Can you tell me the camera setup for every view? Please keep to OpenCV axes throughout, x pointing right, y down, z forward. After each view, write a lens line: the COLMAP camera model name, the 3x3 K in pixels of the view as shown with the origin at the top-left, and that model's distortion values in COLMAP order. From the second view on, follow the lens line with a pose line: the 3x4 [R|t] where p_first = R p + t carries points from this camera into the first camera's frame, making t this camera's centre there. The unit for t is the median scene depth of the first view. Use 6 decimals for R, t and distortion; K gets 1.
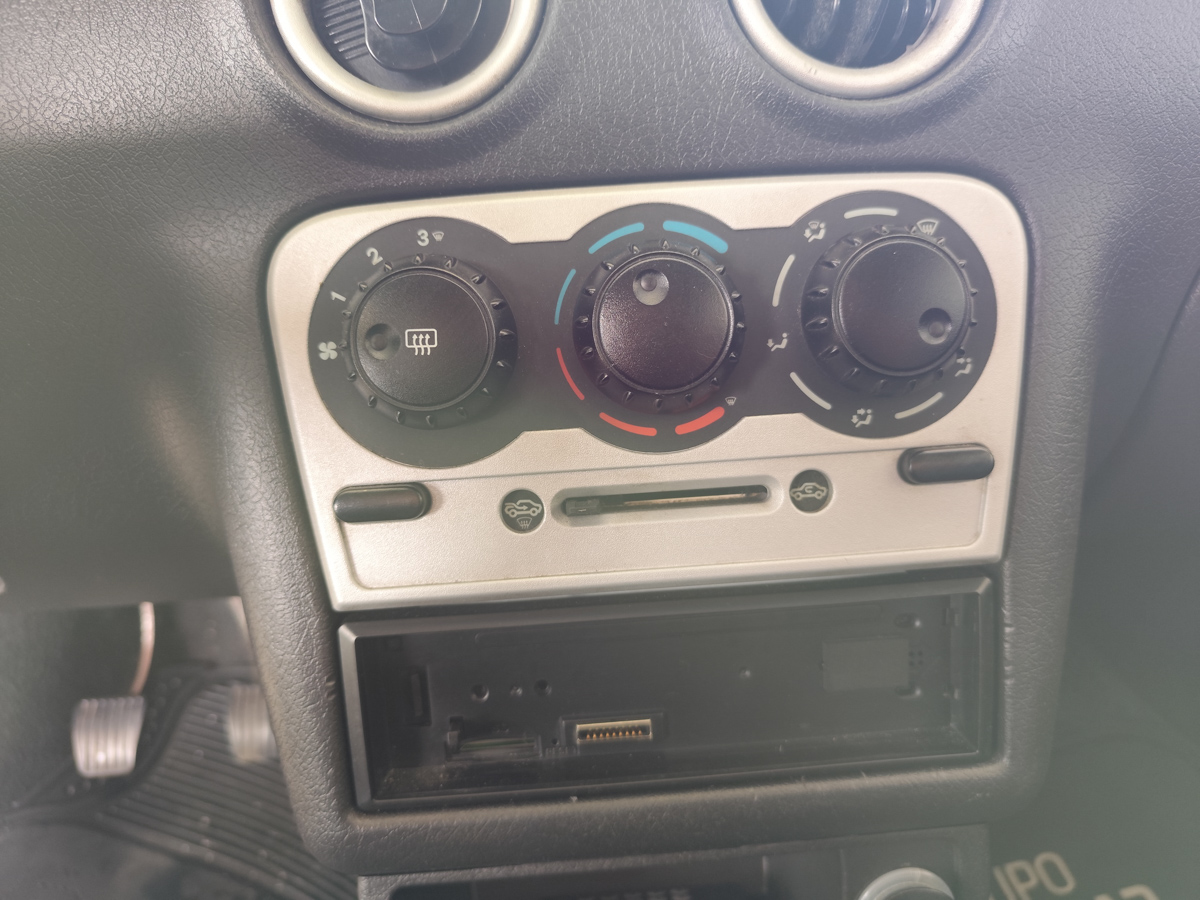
lens RADIAL K [[854.5, 0, 600.0], [0, 854.5, 450.0], [0, 0, 1]] dist [0.029712, -0.074416]
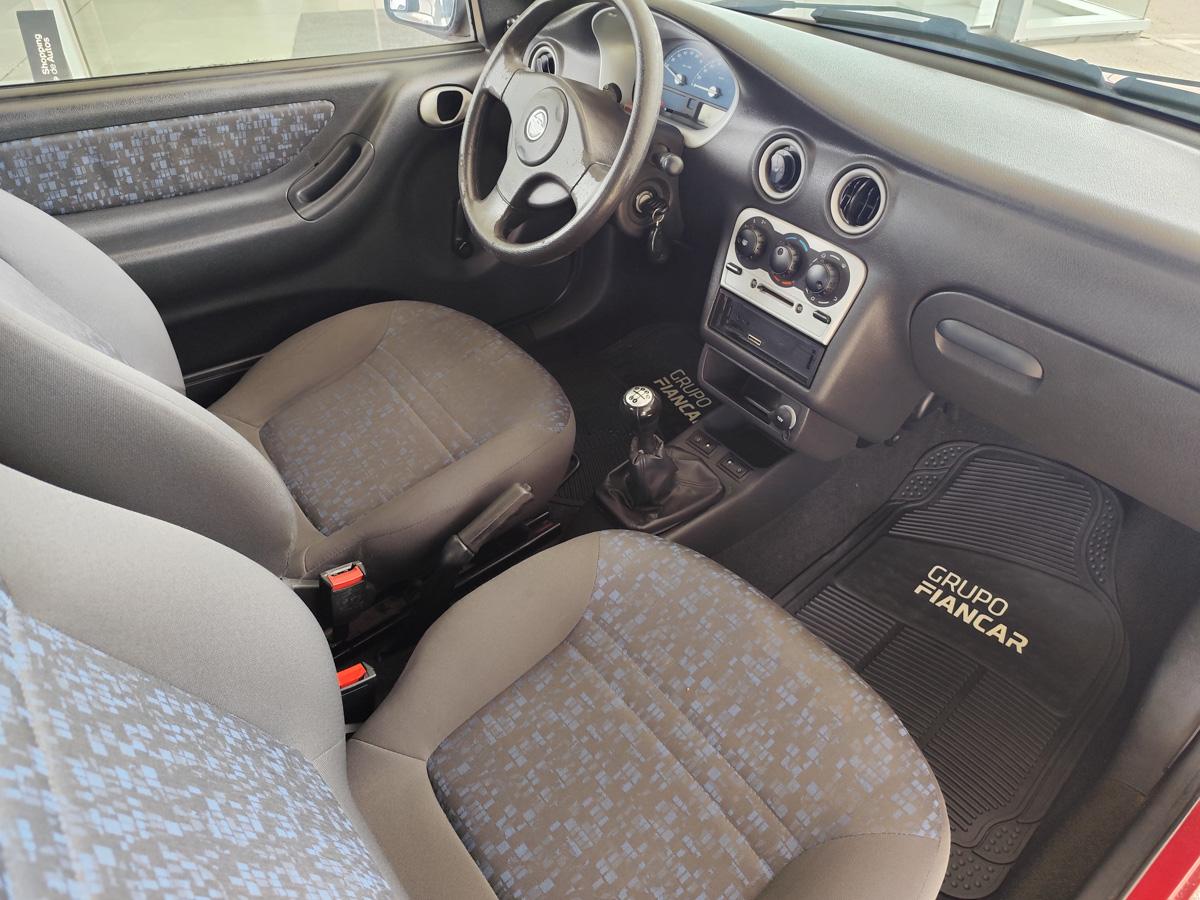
lens RADIAL K [[854.5, 0, 600.0], [0, 854.5, 450.0], [0, 0, 1]] dist [0.029712, -0.074416]
pose [[0.554860, 0.567242, -0.608577, 2.824617], [-0.363595, 0.823294, 0.435874, -0.921613], [0.748284, -0.020574, 0.663059, -2.777194]]
